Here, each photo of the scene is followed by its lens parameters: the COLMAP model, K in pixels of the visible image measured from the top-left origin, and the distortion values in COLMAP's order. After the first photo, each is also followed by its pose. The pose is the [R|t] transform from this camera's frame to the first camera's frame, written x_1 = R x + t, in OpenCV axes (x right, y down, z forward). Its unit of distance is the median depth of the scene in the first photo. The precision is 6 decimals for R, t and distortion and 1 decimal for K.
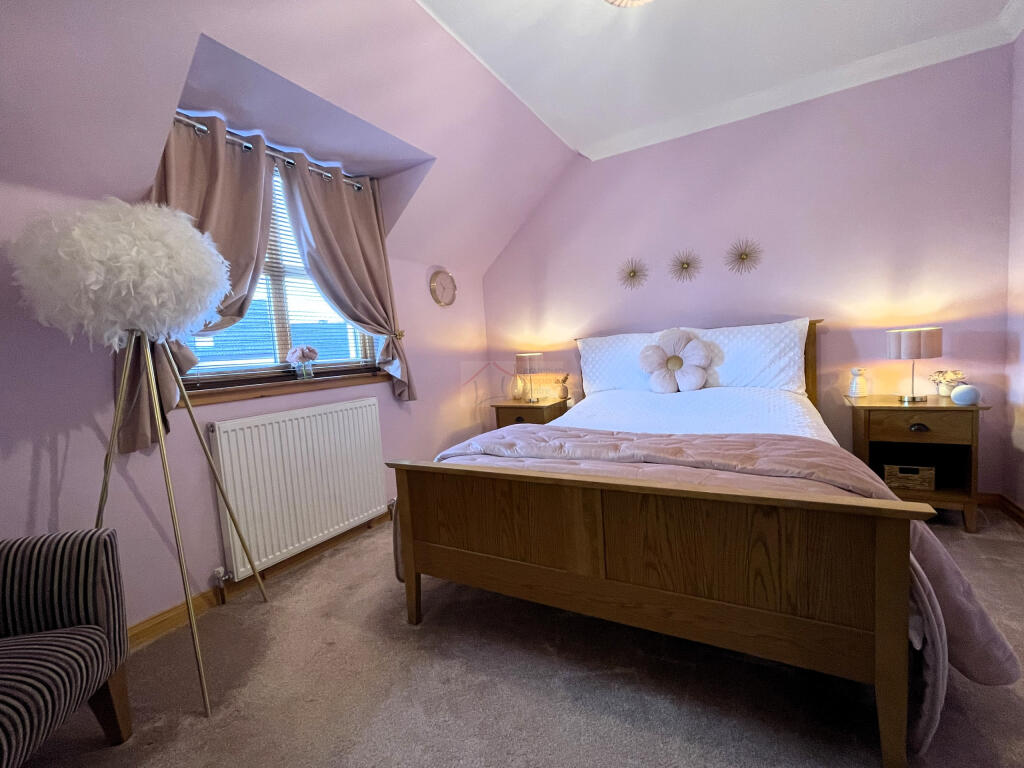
lens RADIAL K [[411.0, 0, 512.0], [0, 411.0, 384.0], [0, 0, 1]] dist [-0.000656, -0.000167]
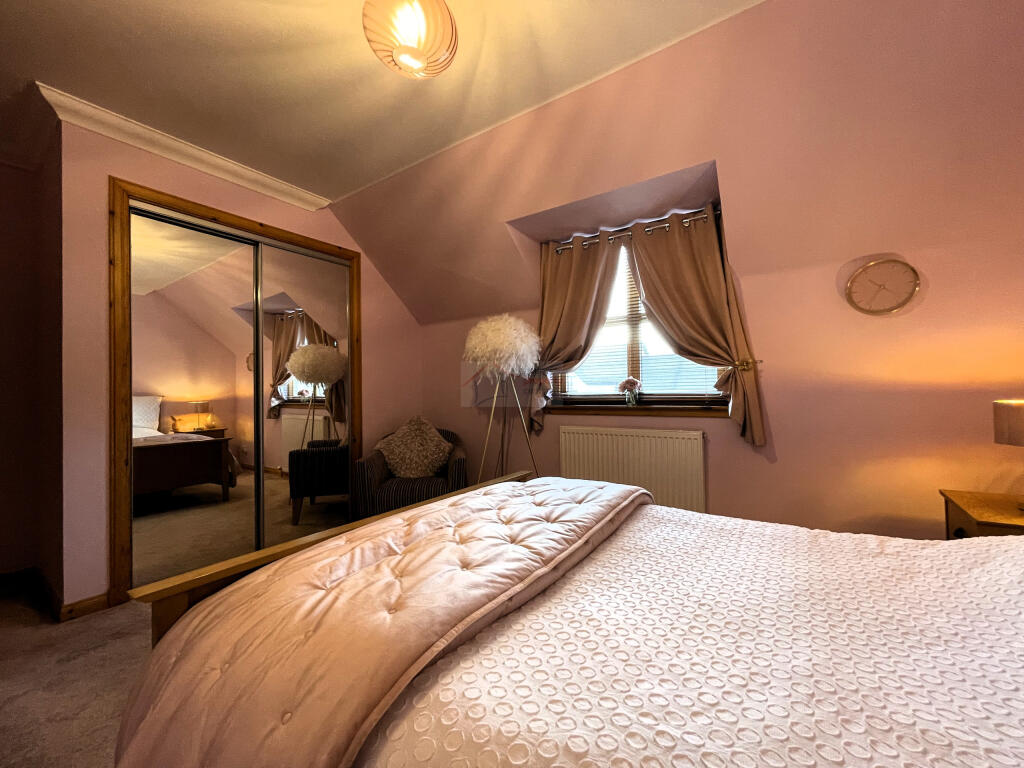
lens RADIAL K [[411.0, 0, 512.0], [0, 411.0, 384.0], [0, 0, 1]] dist [-0.000656, -0.000167]
pose [[-0.028127, 0.050693, -0.998318, 0.632956], [-0.058696, 0.996906, 0.052275, -0.102569], [0.997880, 0.060068, -0.025064, 0.582536]]
